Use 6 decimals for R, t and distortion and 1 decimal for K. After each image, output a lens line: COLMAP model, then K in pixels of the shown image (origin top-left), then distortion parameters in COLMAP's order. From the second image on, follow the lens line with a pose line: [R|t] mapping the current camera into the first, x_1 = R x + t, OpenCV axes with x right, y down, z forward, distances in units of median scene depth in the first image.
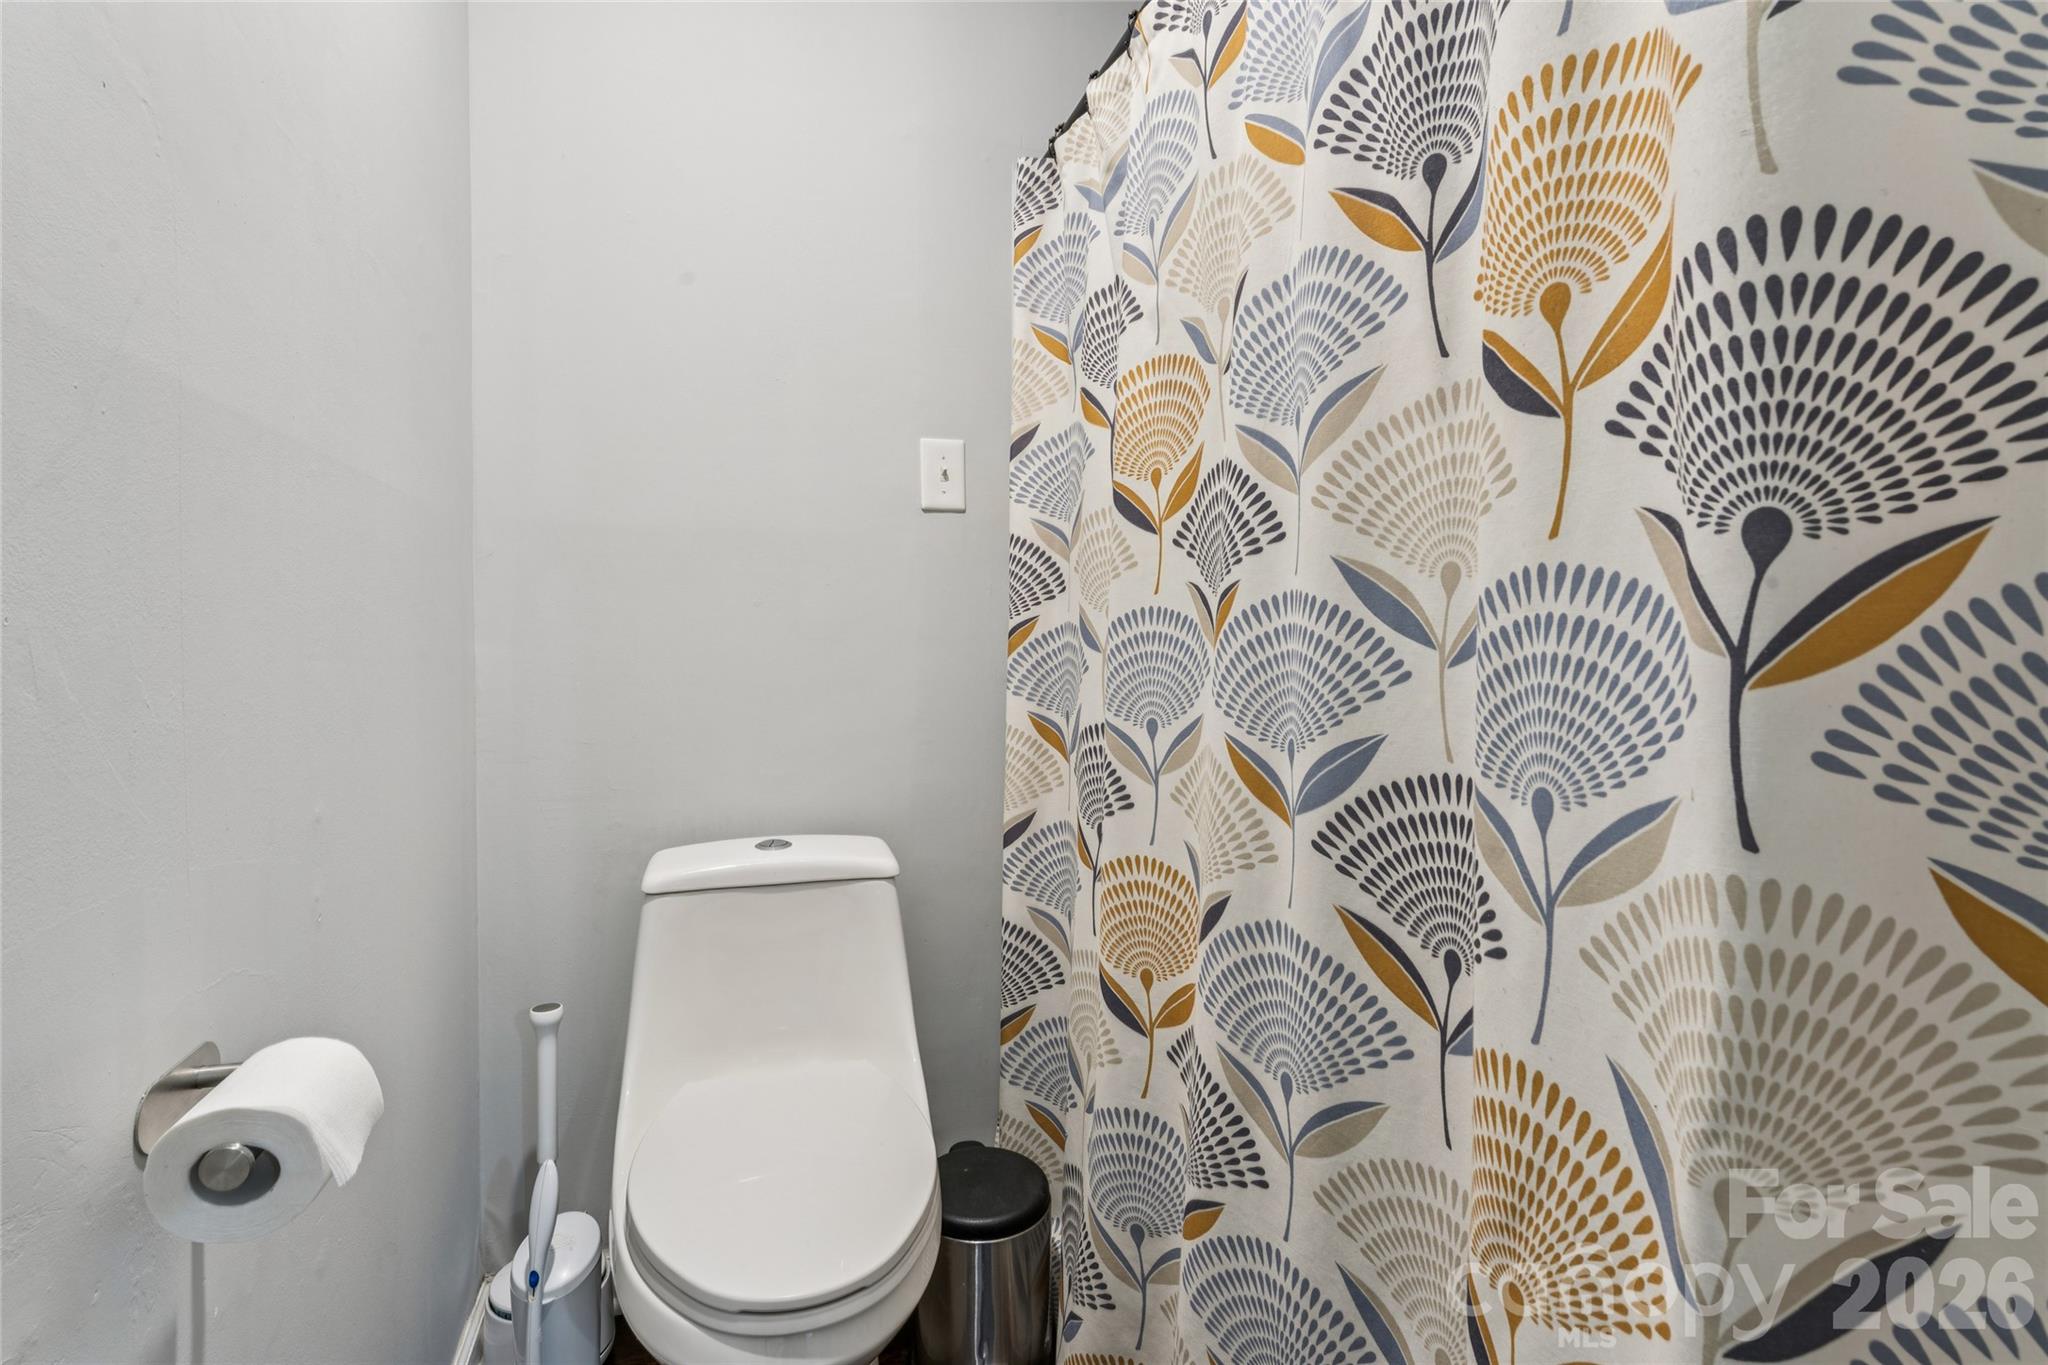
lens RADIAL K [[955.3, 0, 1021.4], [0, 955.3, 679.7], [0, 0, 1]] dist [0.003405, -0.000774]
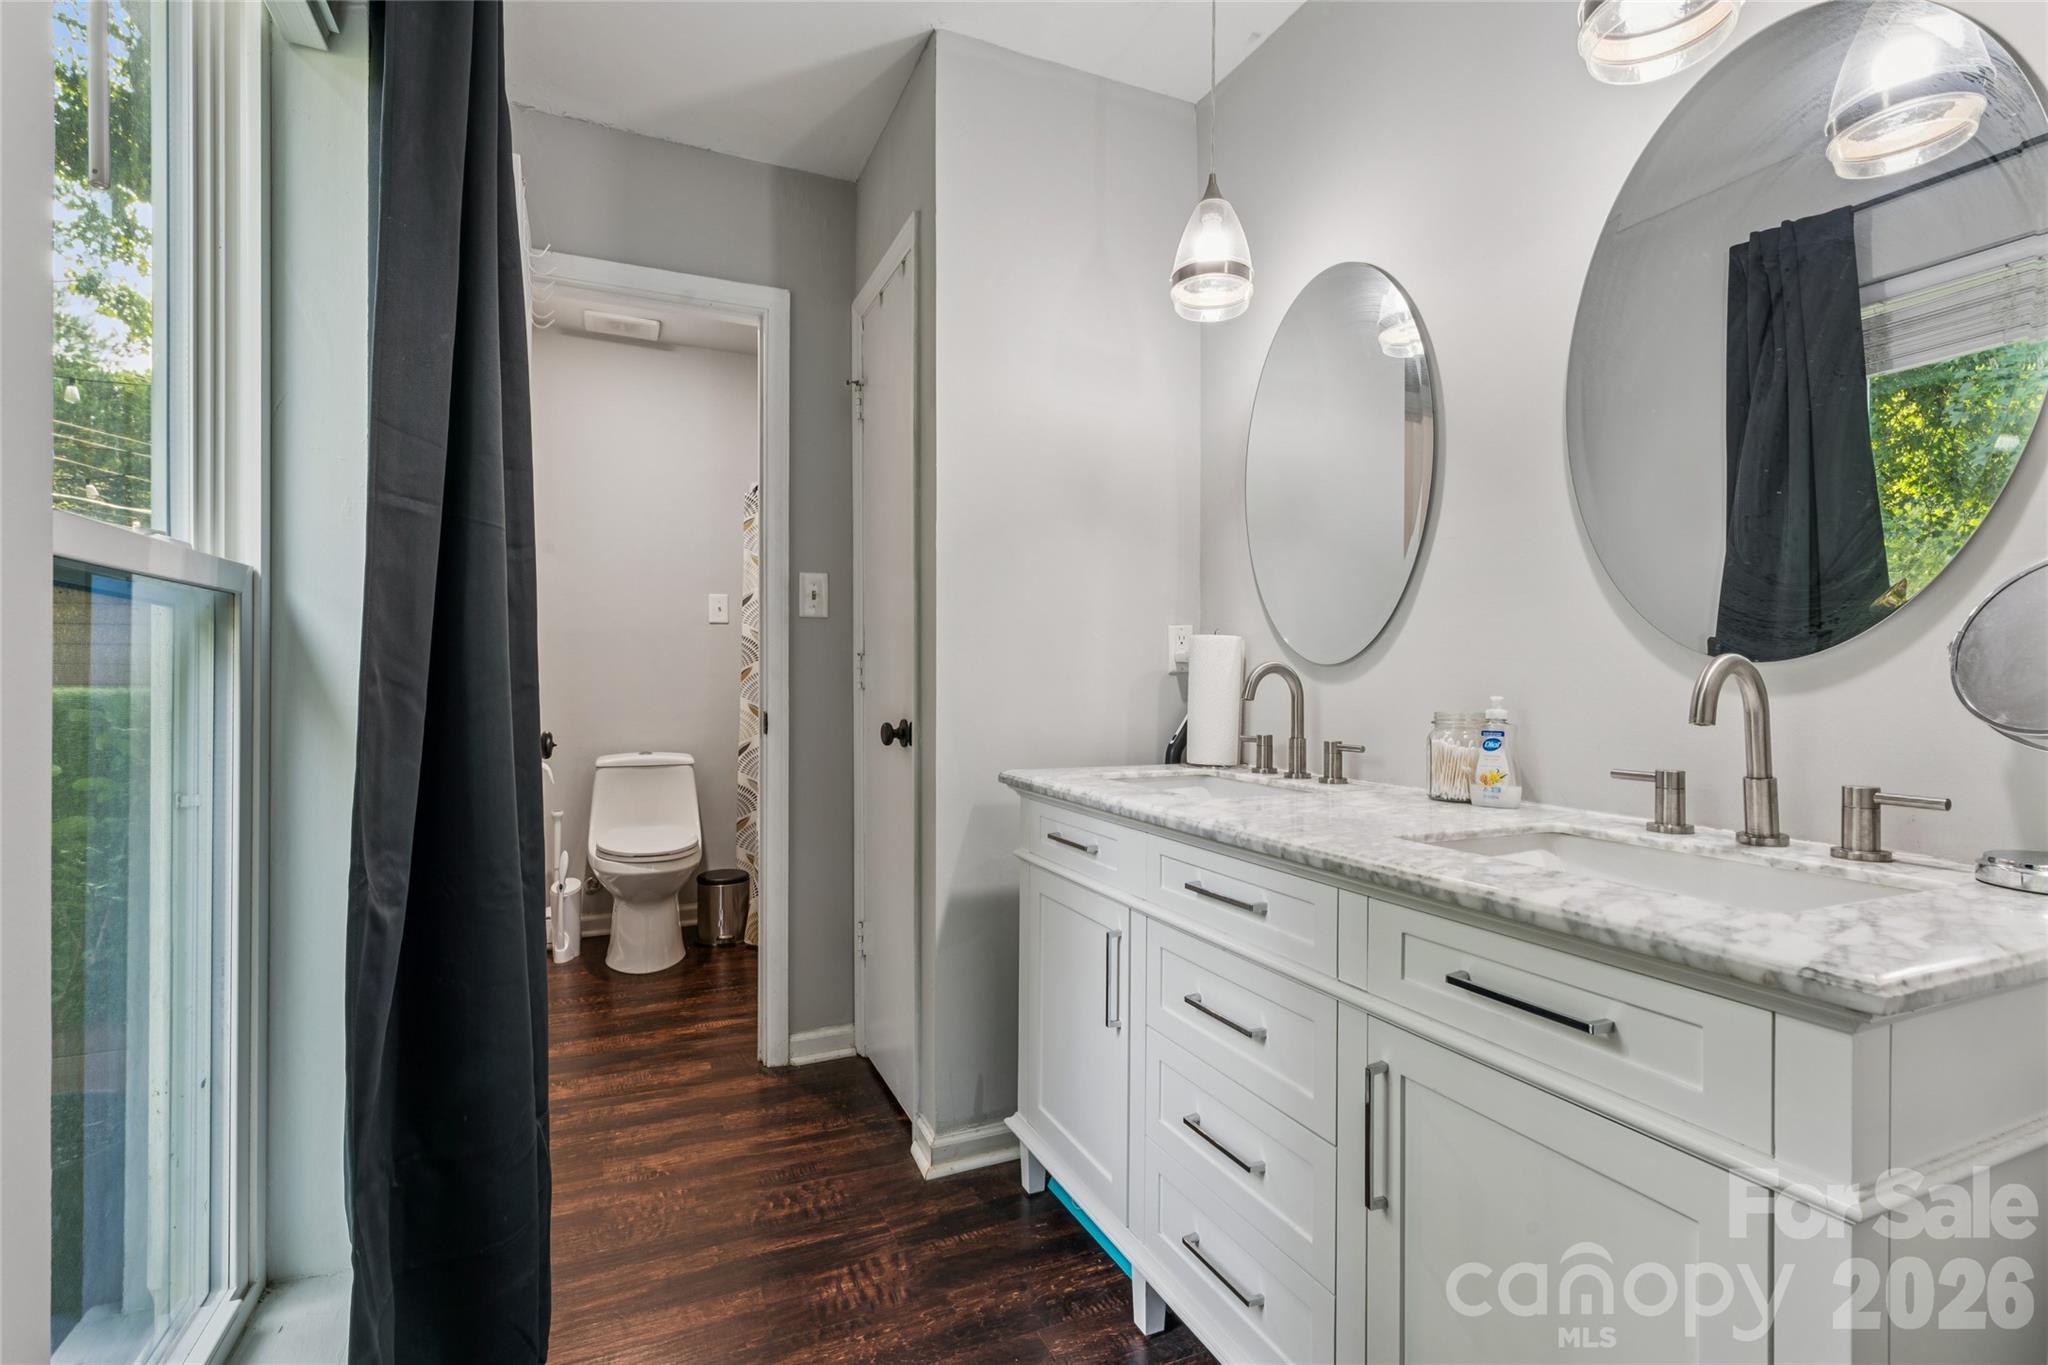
lens RADIAL K [[955.3, 0, 1026.6], [0, 955.3, 679.2], [0, 0, 1]] dist [0.003405, -0.000774]
pose [[0.994288, 0.003738, 0.106662, 0.492247], [-0.000632, 0.999575, -0.029140, 0.043218], [-0.106725, 0.028906, 0.993868, -1.700441]]
